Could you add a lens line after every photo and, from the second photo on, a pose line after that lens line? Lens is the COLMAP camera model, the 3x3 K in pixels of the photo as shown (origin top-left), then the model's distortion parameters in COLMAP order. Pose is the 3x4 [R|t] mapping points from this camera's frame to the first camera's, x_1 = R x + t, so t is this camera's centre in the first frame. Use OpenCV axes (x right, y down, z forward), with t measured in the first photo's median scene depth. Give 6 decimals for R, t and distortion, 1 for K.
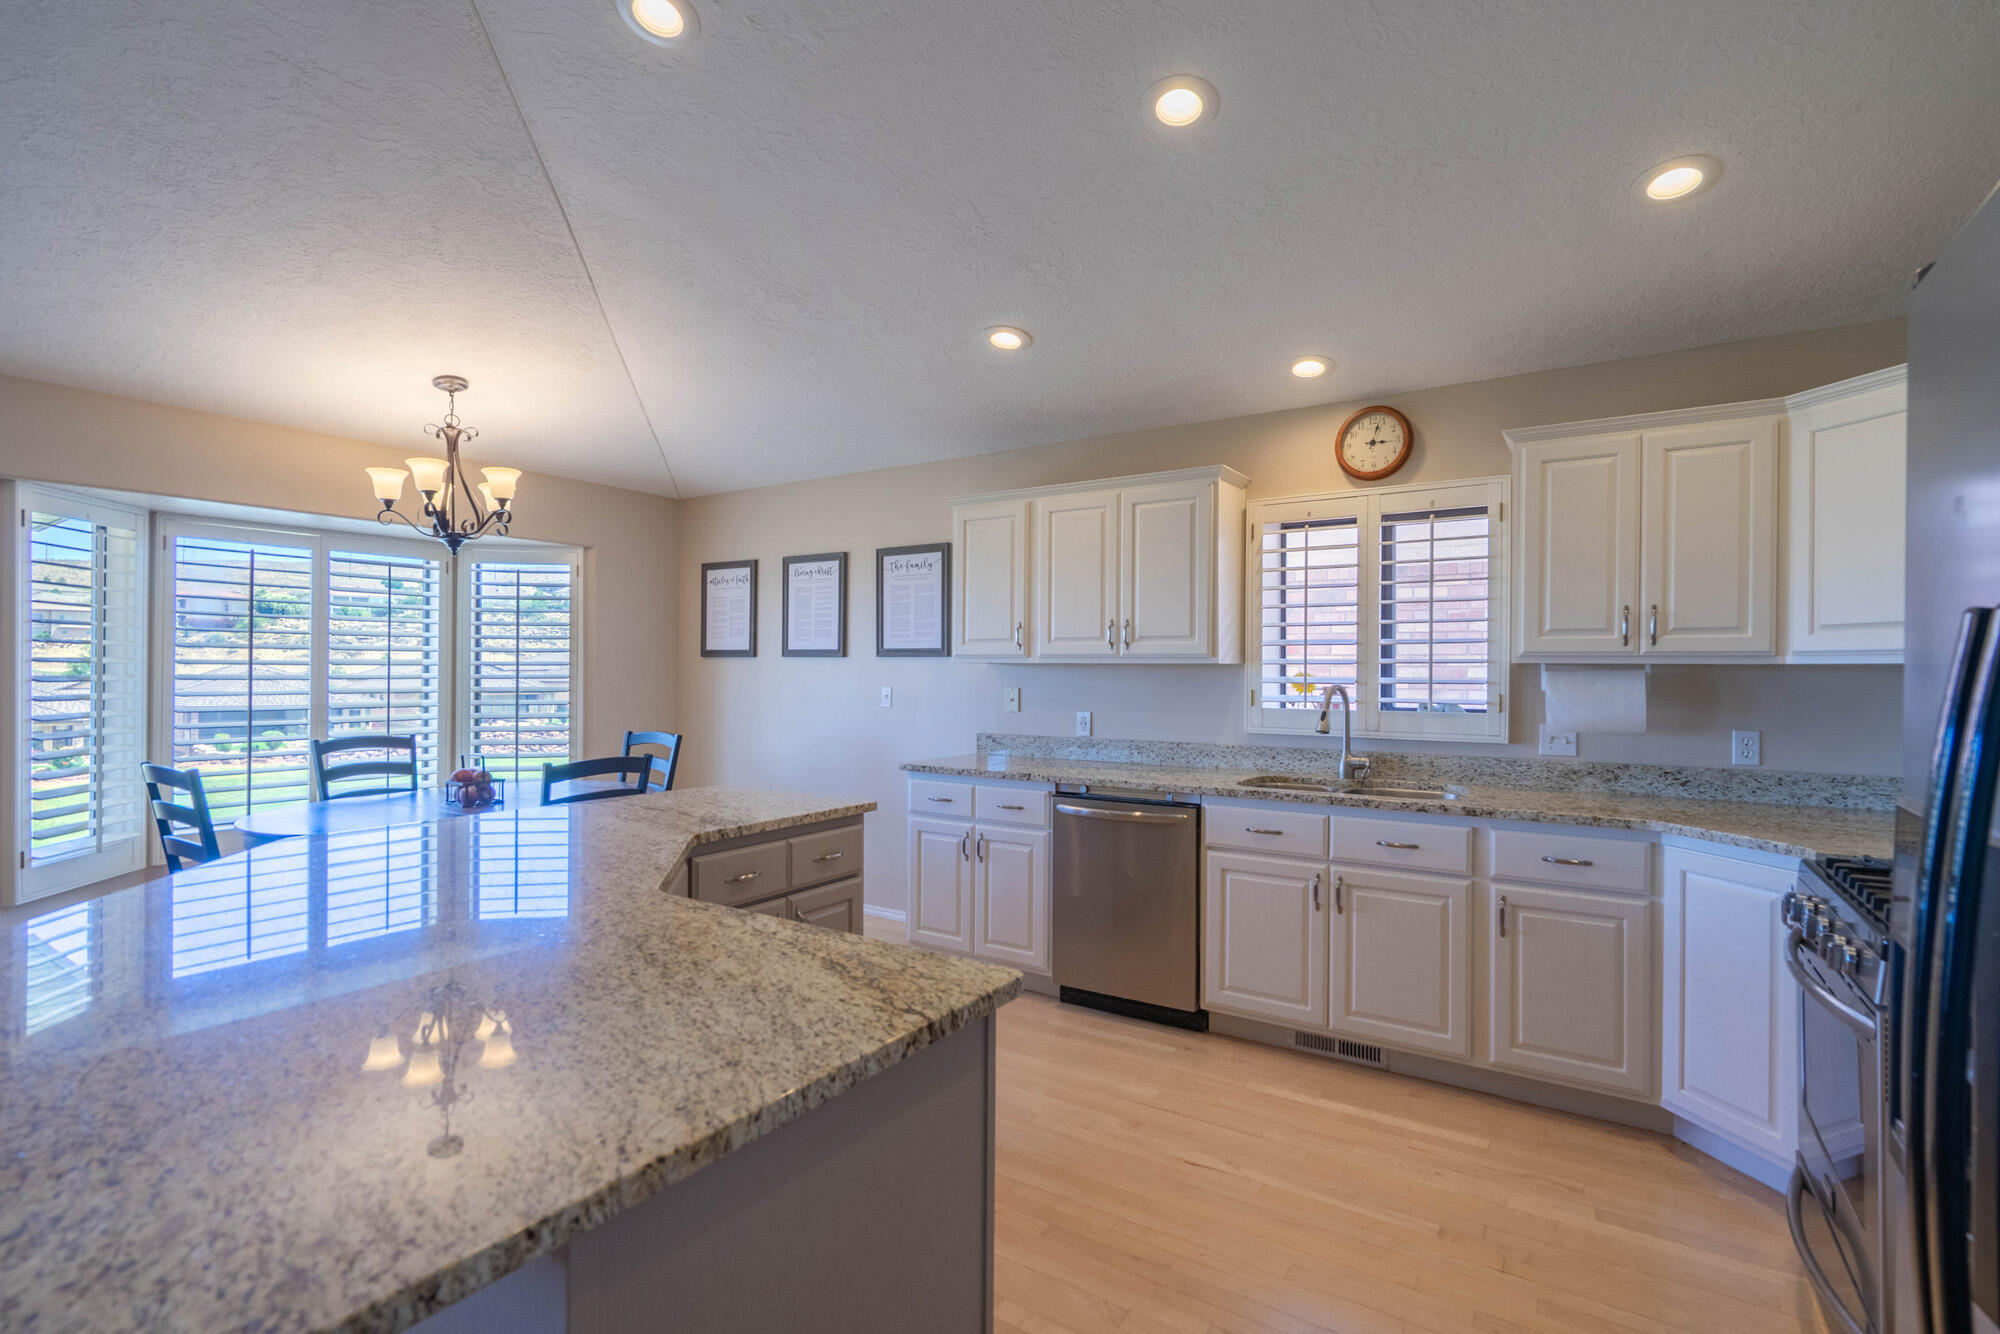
lens RADIAL K [[927.8, 0, 1005.6], [0, 927.8, 673.5], [0, 0, 1]] dist [0.003084, 0.000799]
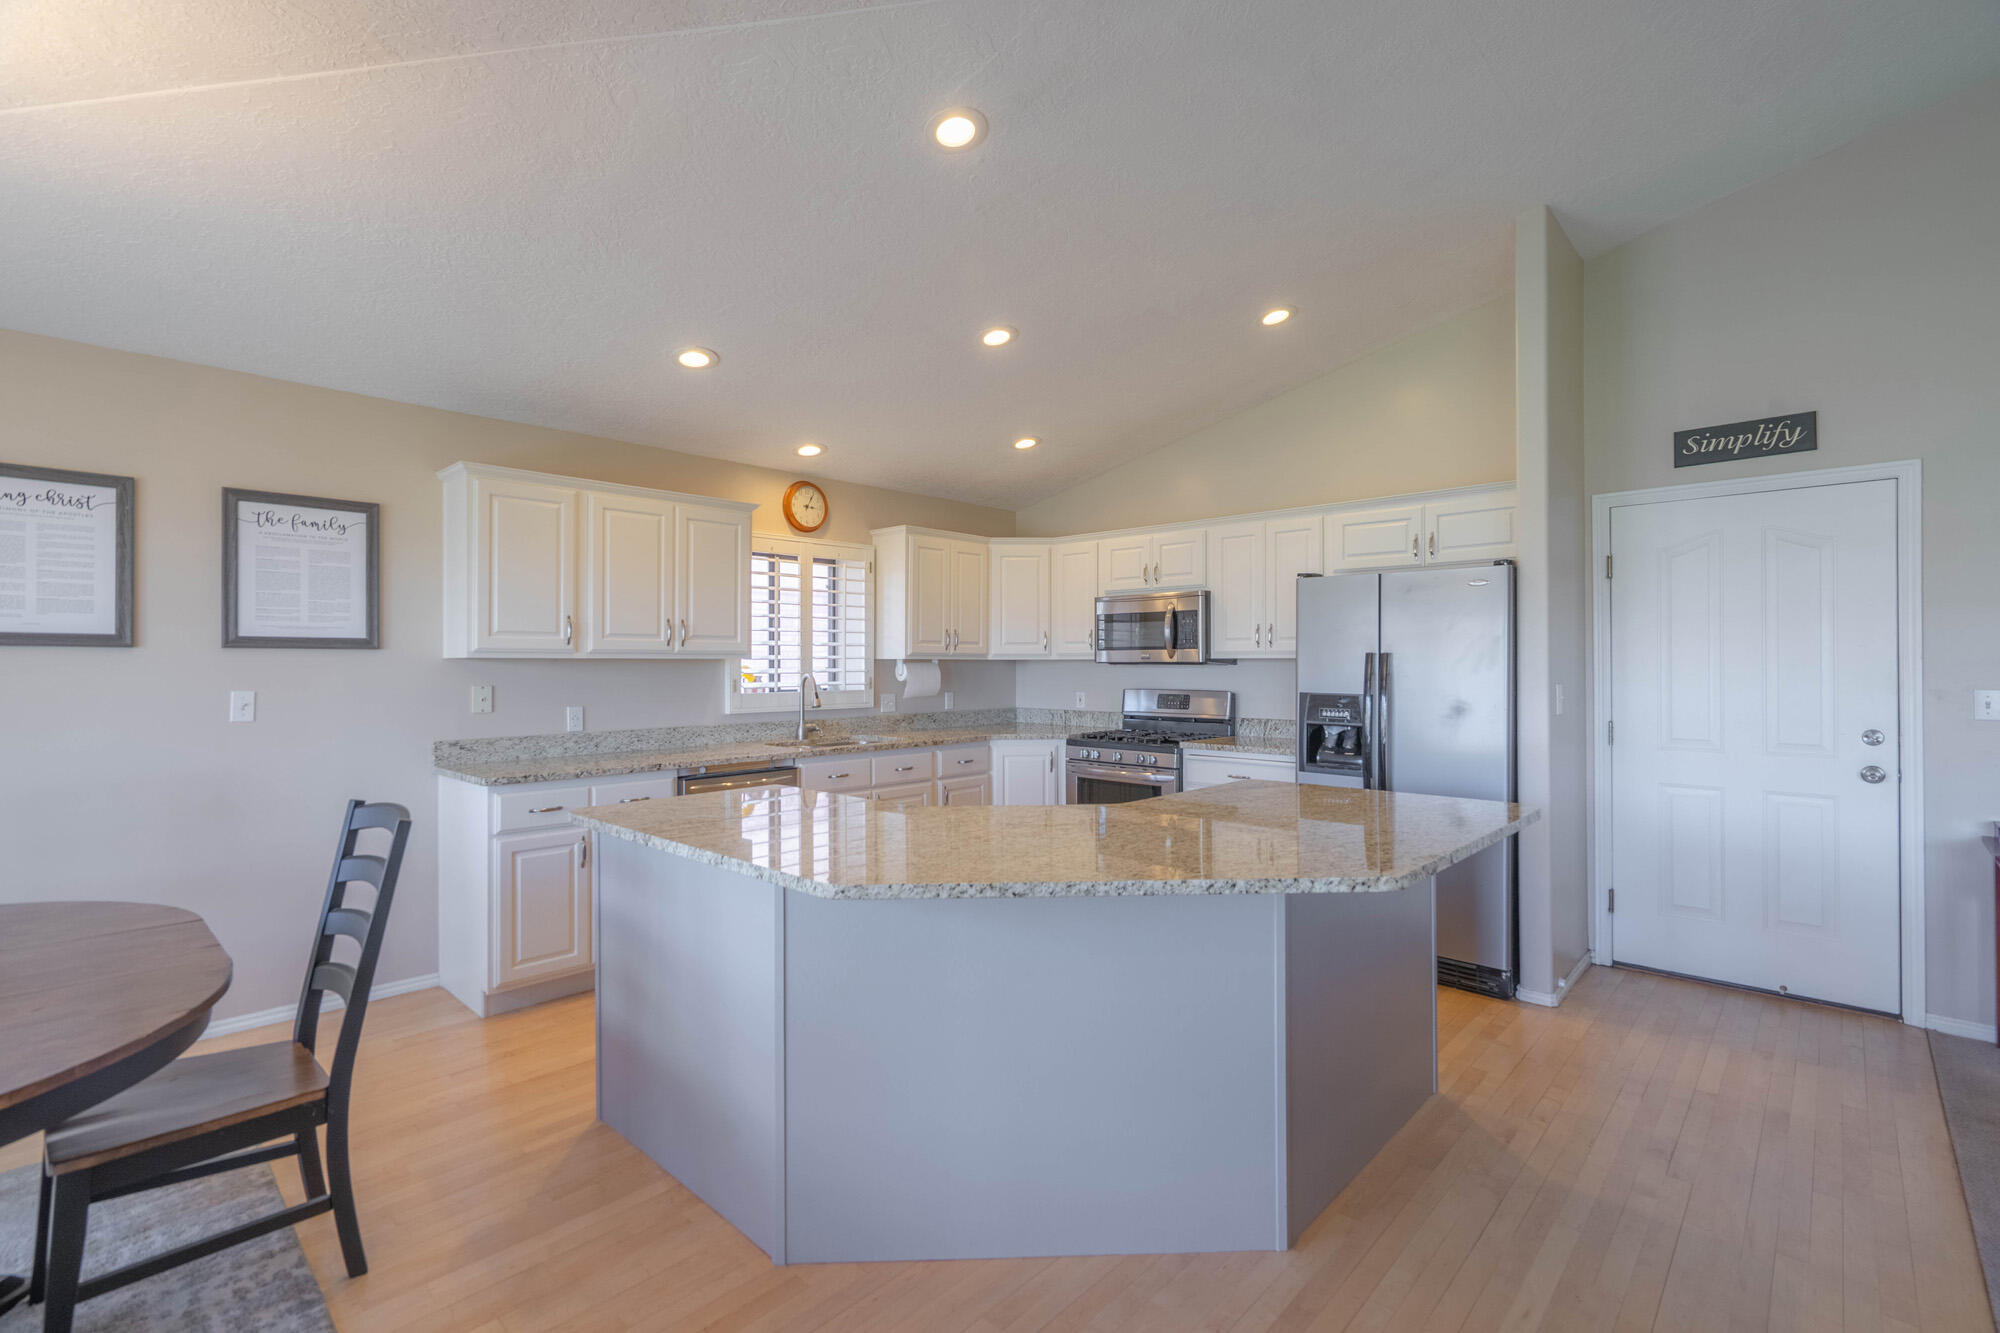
lens RADIAL K [[927.8, 0, 999.8], [0, 927.8, 652.7], [0, 0, 1]] dist [0.003084, 0.000799]
pose [[0.162635, 0.007940, 0.986654, -0.912183], [0.009672, 0.999907, -0.009640, -0.003117], [-0.986639, 0.011110, 0.162543, 0.434365]]
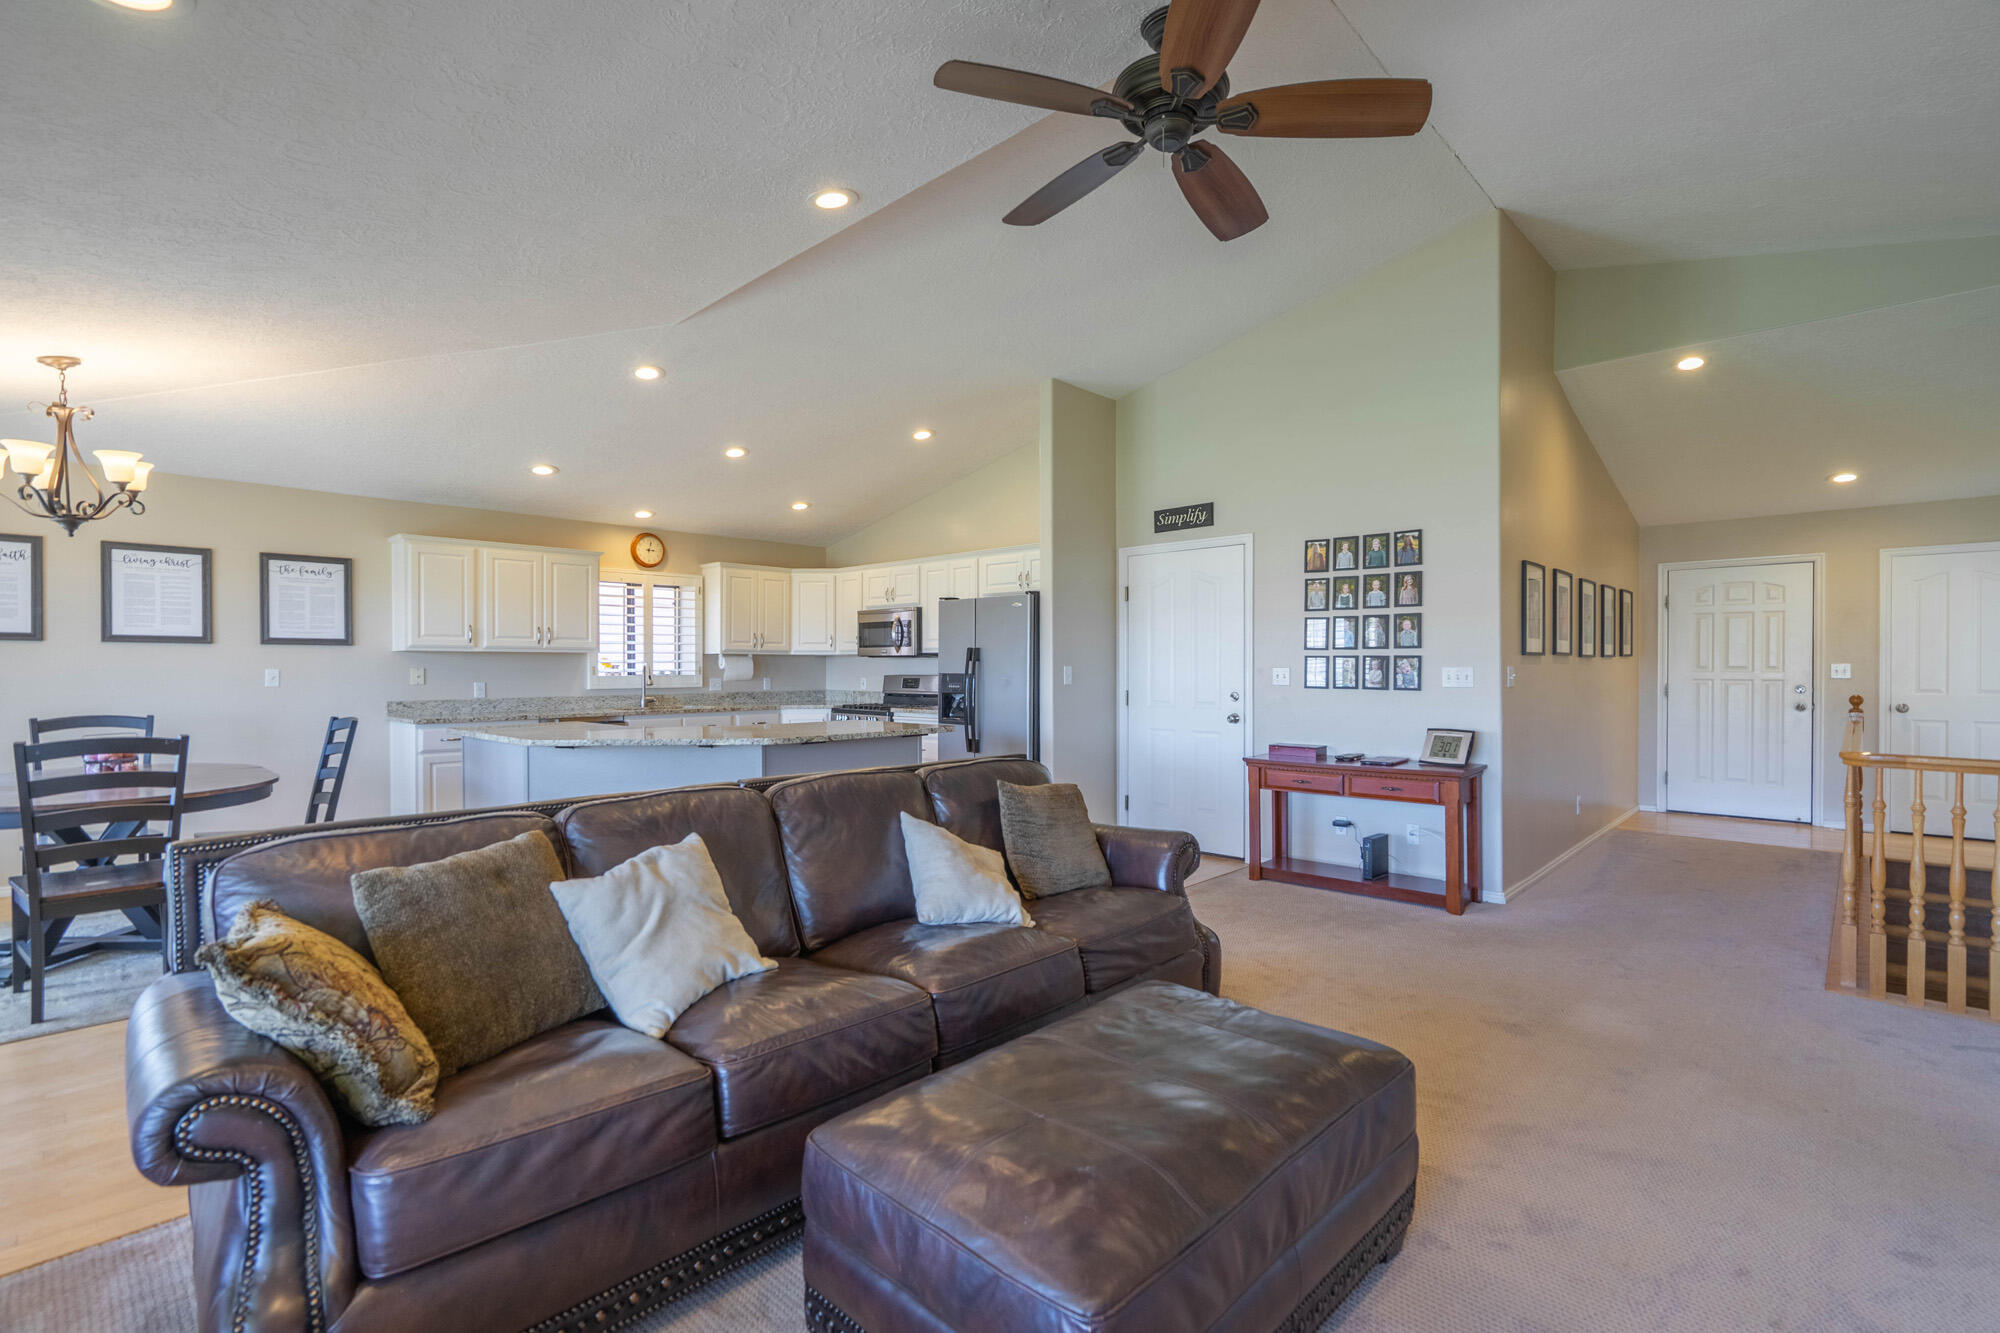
lens RADIAL K [[927.8, 0, 1008.7], [0, 927.8, 671.8], [0, 0, 1]] dist [0.003084, 0.000799]
pose [[0.163345, -0.008402, 0.986533, -1.466758], [0.010561, 0.999921, 0.006767, 0.024216], [-0.986512, 0.009313, 0.163421, -0.154585]]
